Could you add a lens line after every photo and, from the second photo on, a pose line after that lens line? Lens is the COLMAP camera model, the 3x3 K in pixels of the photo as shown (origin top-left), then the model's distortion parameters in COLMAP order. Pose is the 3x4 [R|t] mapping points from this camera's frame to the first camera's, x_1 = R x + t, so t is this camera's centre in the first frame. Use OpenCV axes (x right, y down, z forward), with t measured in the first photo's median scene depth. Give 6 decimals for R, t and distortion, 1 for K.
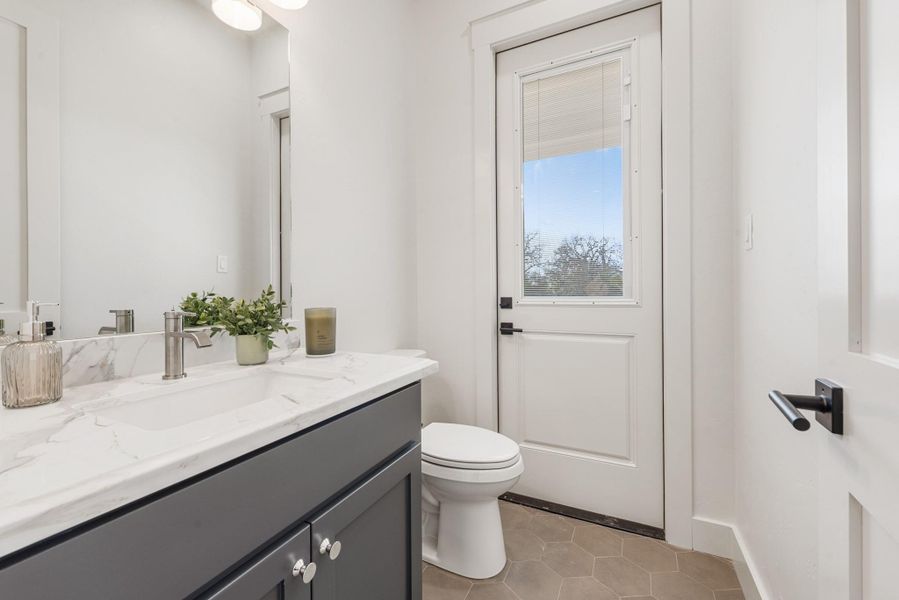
lens RADIAL K [[373.9, 0, 445.6], [0, 373.9, 294.7], [0, 0, 1]] dist [0.012187, -0.001832]
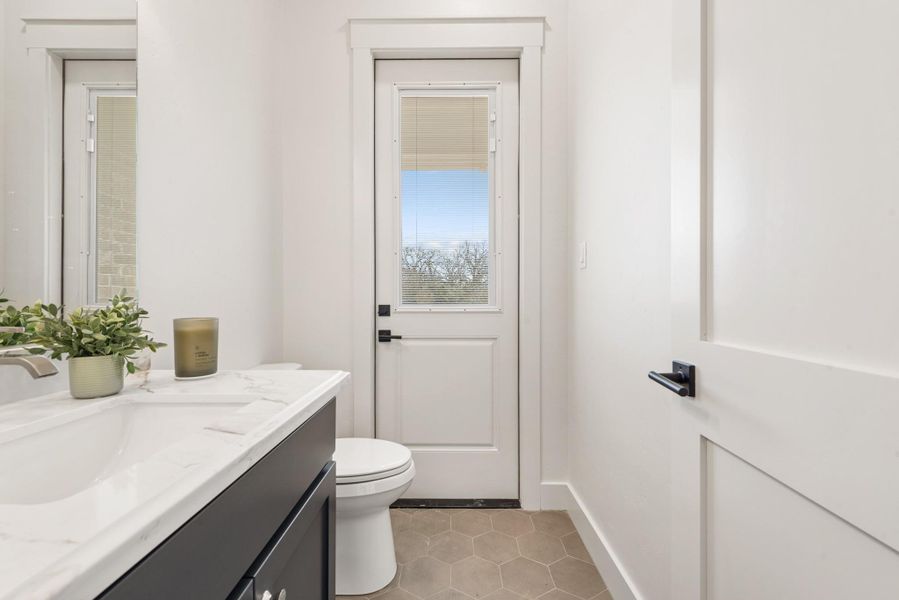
lens RADIAL K [[373.9, 0, 446.8], [0, 373.9, 301.2], [0, 0, 1]] dist [0.012187, -0.001832]
pose [[0.899653, 0.004620, 0.436582, -0.160567], [-0.003211, 0.999987, -0.003967, 0.000836], [-0.436594, 0.002167, 0.899656, 0.030931]]
